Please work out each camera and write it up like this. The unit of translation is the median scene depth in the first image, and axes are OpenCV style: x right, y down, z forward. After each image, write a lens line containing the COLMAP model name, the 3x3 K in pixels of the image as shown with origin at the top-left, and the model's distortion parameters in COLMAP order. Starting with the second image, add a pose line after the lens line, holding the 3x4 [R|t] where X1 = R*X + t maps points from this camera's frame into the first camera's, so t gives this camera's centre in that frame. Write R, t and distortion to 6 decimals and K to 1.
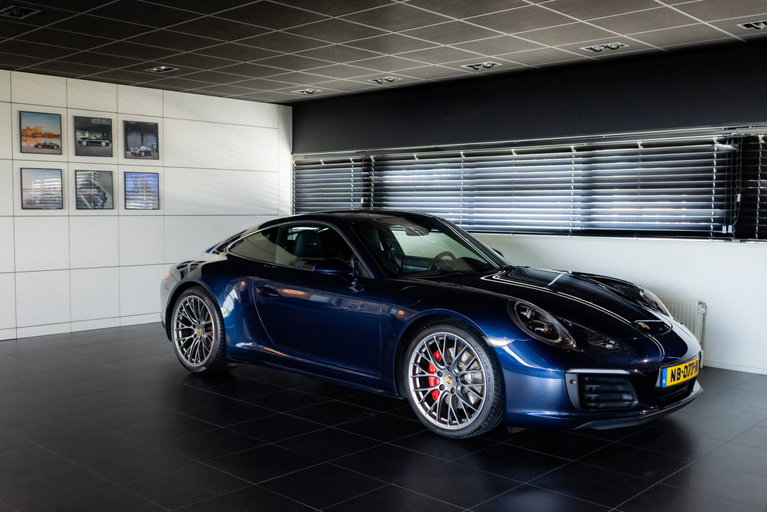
lens RADIAL K [[761.8, 0, 383.5], [0, 761.8, 256.0], [0, 0, 1]] dist [-0.002003, -0.002971]
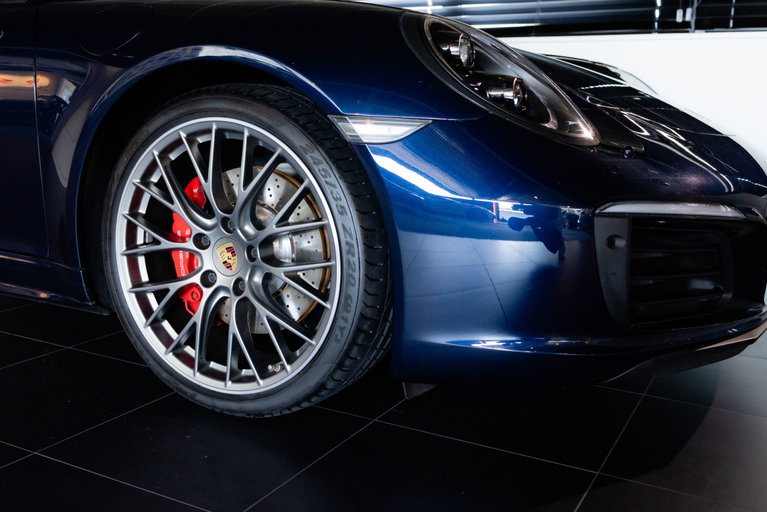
lens RADIAL K [[761.8, 0, 383.5], [0, 761.8, 256.0], [0, 0, 1]] dist [-0.002003, -0.002971]
pose [[0.963757, -0.030863, 0.264989, 0.061791], [-0.004185, 0.991414, 0.130691, 0.115897], [-0.266748, -0.127063, 0.955354, 0.643455]]
